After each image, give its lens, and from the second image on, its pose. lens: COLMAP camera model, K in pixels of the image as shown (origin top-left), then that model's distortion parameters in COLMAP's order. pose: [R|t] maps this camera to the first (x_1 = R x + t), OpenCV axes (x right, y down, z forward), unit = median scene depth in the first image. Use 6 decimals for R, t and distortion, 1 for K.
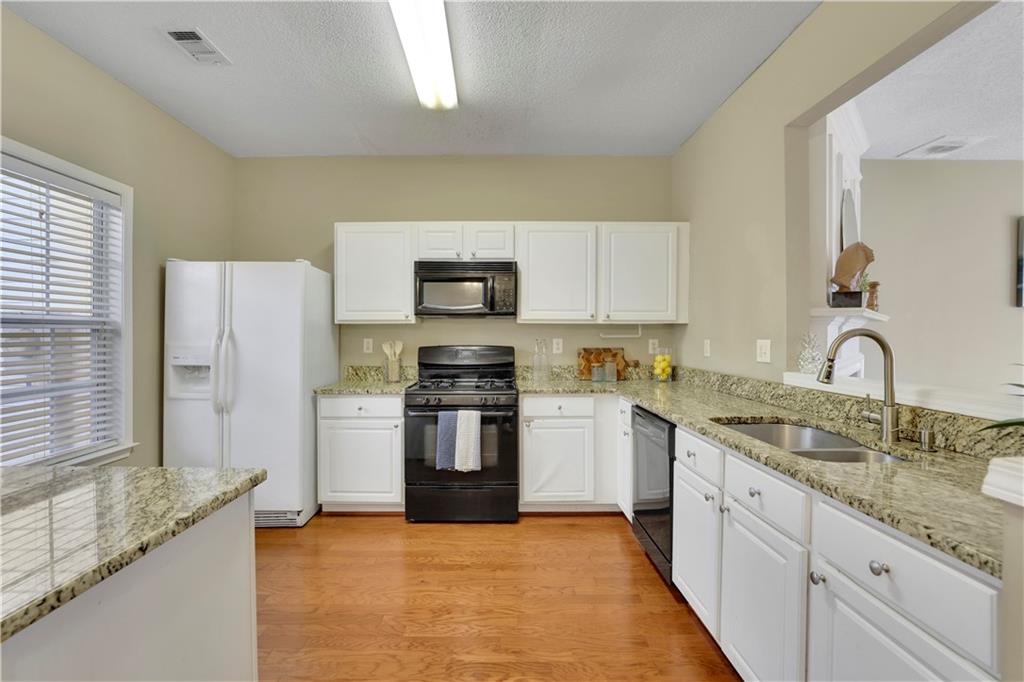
lens RADIAL K [[452.2, 0, 497.9], [0, 452.2, 336.7], [0, 0, 1]] dist [-0.020329, 0.000335]
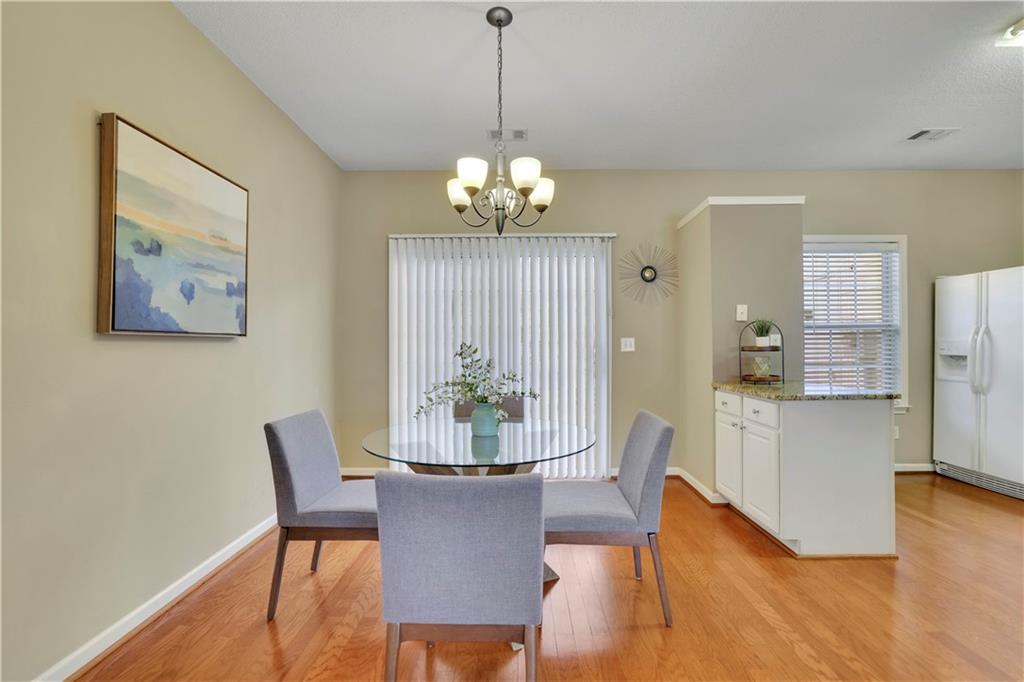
lens RADIAL K [[442.5, 0, 519.4], [0, 442.5, 342.9], [0, 0, 1]] dist [-0.051077, 0.019091]
pose [[-0.007204, -0.007318, -0.999947, 0.565216], [0.002116, 0.999971, -0.007334, 0.033131], [0.999972, -0.002168, -0.007188, -0.262767]]
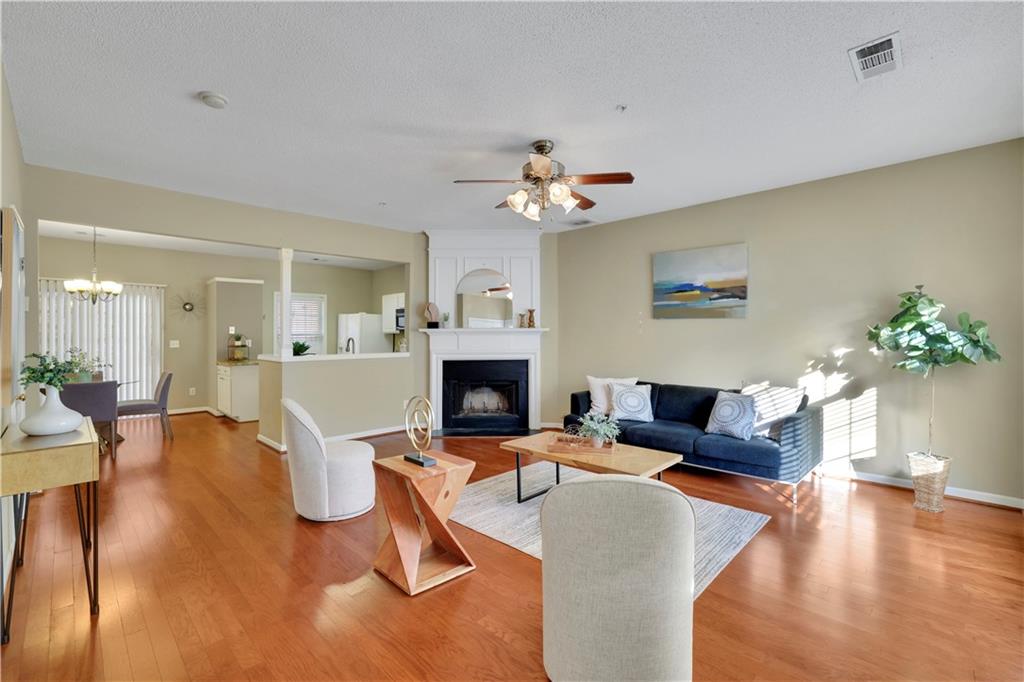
lens RADIAL K [[445.2, 0, 516.6], [0, 445.2, 338.4], [0, 0, 1]] dist [-0.045152, 0.019090]
pose [[0.720904, 0.004331, -0.693021, 2.286133], [-0.001731, 0.999989, 0.004450, -0.015093], [0.693032, -0.002009, 0.720904, -0.380046]]
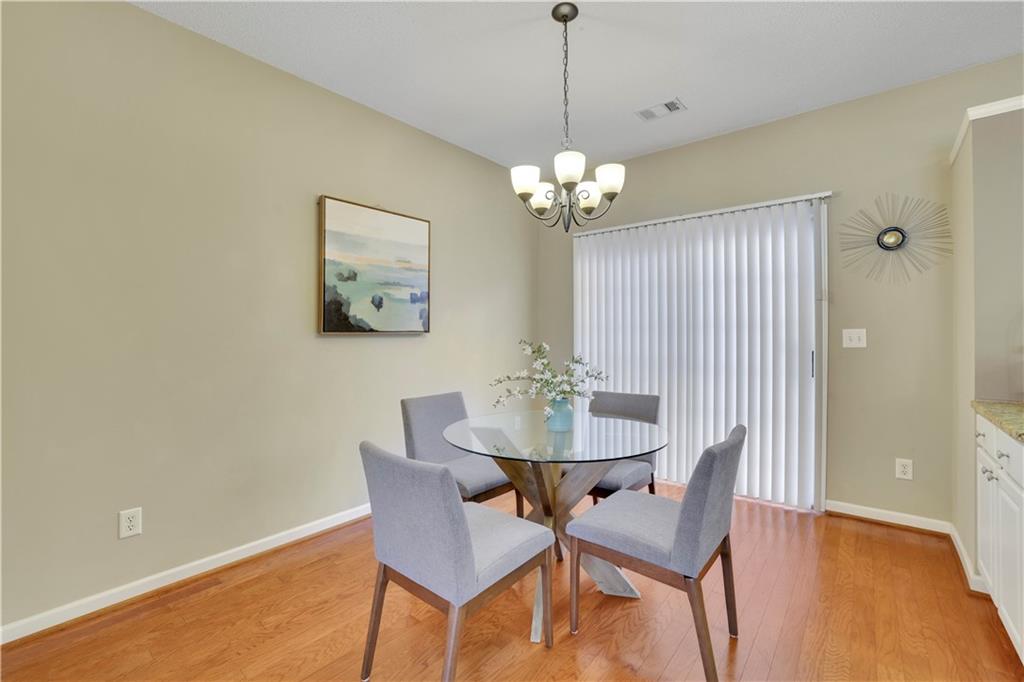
lens RADIAL K [[442.2, 0, 513.7], [0, 442.2, 335.1], [0, 0, 1]] dist [-0.043841, 0.018435]
pose [[-0.634849, 0.004906, -0.772621, 0.467669], [0.002736, 0.999988, 0.004101, 0.016738], [0.772632, 0.000489, -0.634854, 0.069390]]
